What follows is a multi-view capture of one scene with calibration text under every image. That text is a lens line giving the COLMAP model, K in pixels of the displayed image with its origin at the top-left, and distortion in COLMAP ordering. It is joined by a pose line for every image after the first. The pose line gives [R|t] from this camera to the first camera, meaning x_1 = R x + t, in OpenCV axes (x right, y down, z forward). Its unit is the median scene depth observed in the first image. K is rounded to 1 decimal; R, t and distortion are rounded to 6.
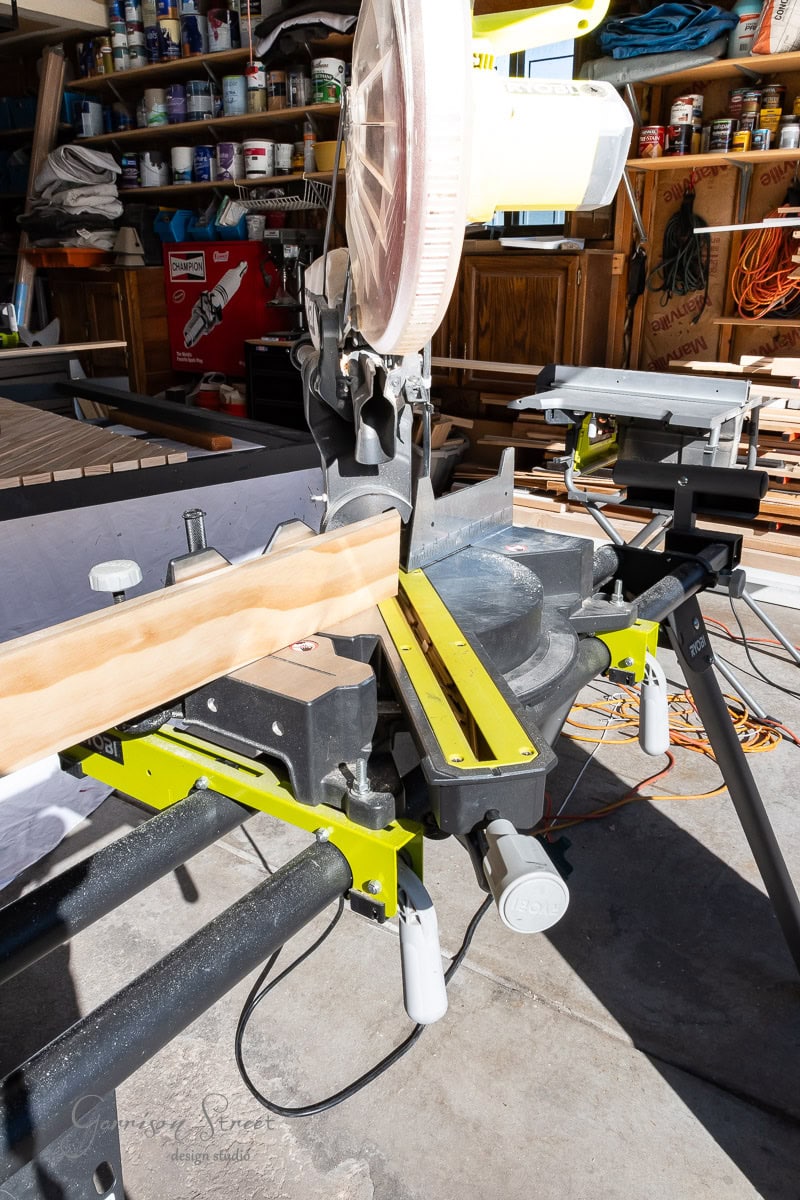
lens RADIAL K [[914.0, 0, 397.2], [0, 914.0, 595.7], [0, 0, 1]] dist [-0.012553, 0.003669]
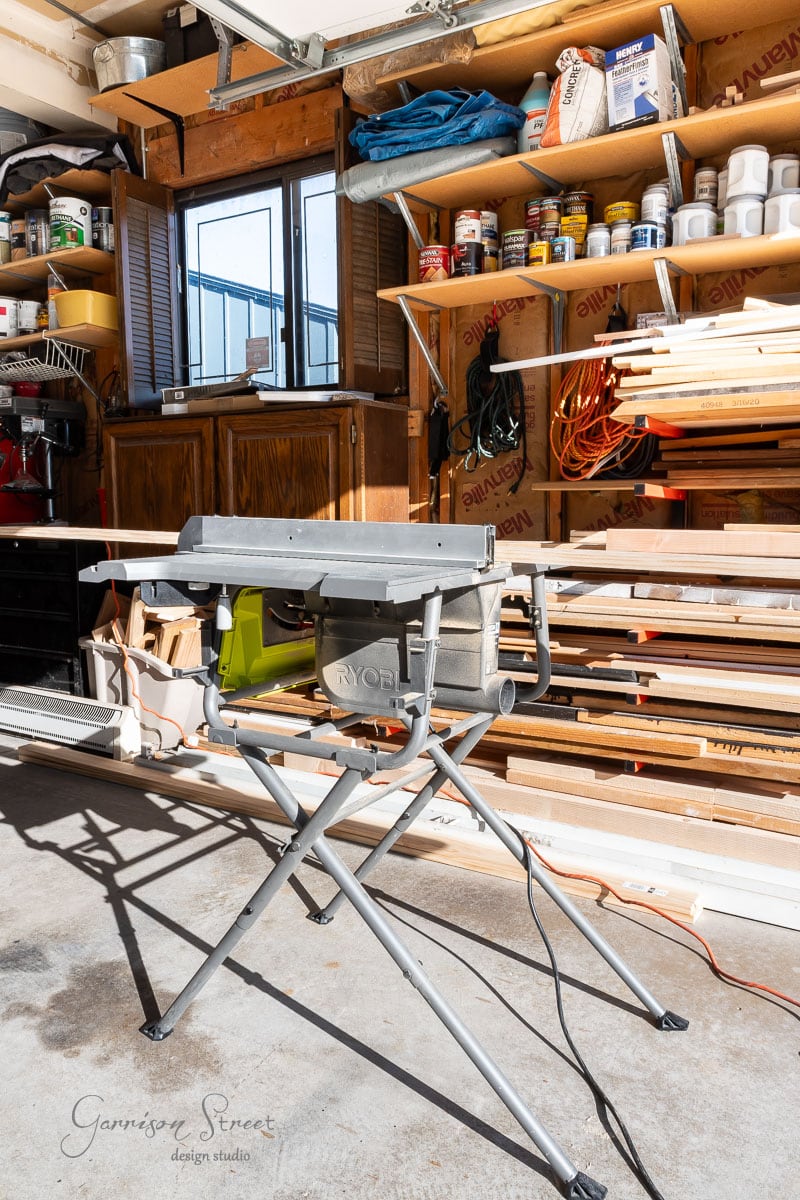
lens RADIAL K [[914.0, 0, 397.2], [0, 914.0, 595.7], [0, 0, 1]] dist [-0.012553, 0.003669]
pose [[0.998358, -0.011773, 0.056054, 0.200247], [0.025005, 0.970046, -0.241629, -0.039824], [-0.051530, 0.242634, 0.968748, 0.316548]]
